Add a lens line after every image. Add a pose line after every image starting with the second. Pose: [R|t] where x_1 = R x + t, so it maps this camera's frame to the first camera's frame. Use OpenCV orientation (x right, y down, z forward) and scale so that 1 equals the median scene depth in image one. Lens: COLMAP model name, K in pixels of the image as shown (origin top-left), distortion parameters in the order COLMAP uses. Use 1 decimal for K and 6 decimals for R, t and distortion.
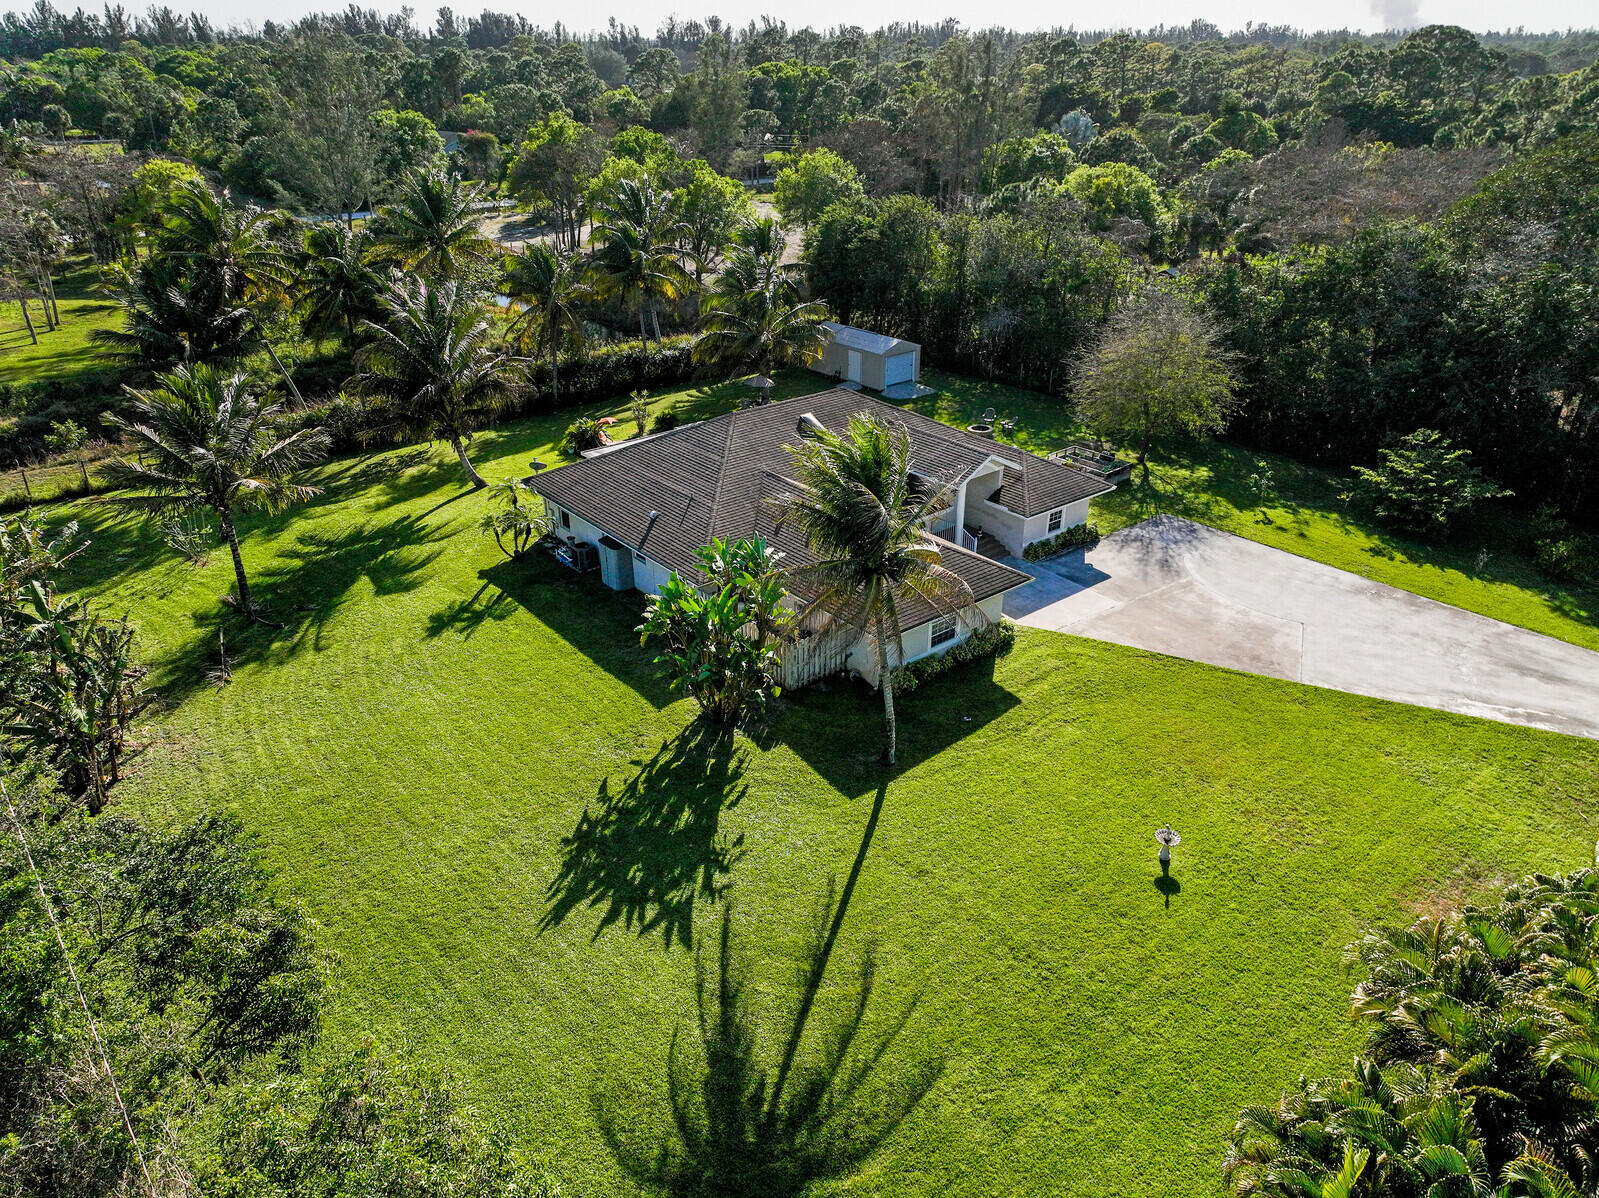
lens RADIAL K [[1113.3, 0, 799.5], [0, 1113.3, 599.0], [0, 0, 1]] dist [0.003307, -0.001001]
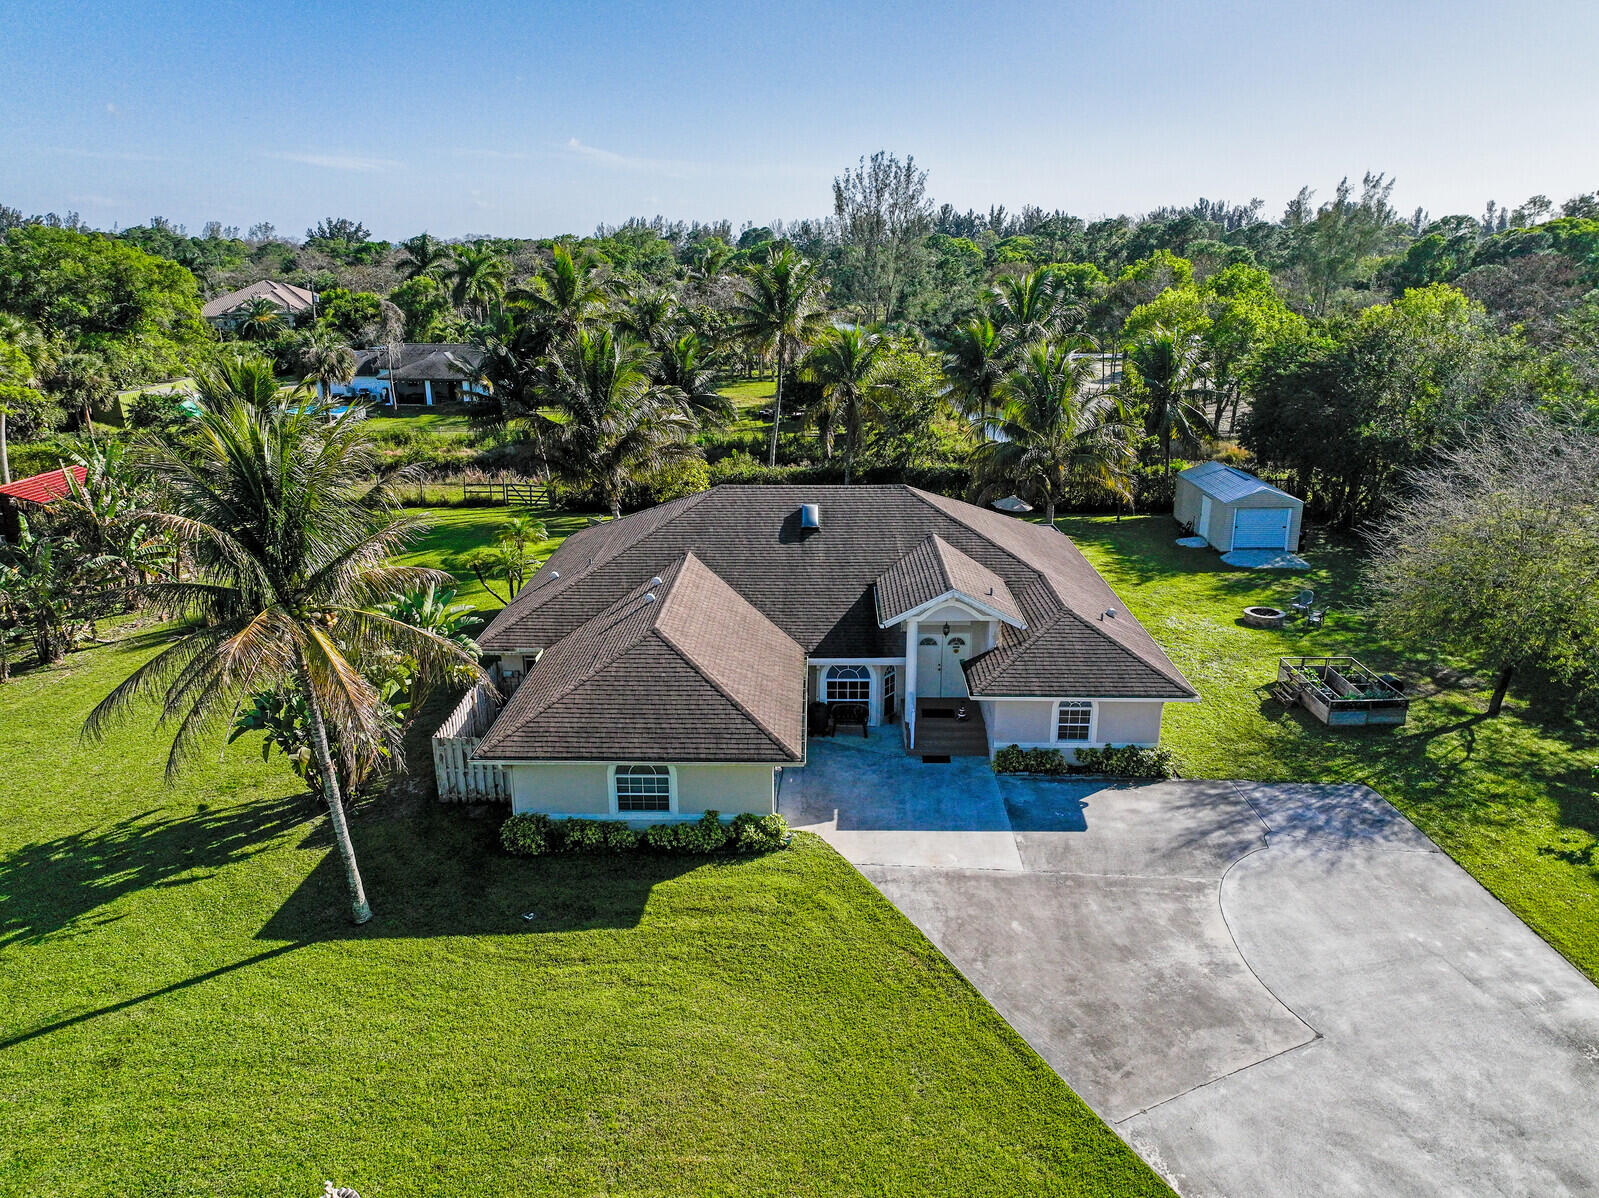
lens RADIAL K [[1120.0, 0, 799.5], [0, 1120.0, 599.0], [0, 0, 1]] dist [0.006525, -0.003860]
pose [[0.753501, 0.184826, -0.630932, 0.548727], [-0.281746, 0.957860, -0.055883, -0.065766], [0.594016, 0.219870, 0.773823, 0.461360]]
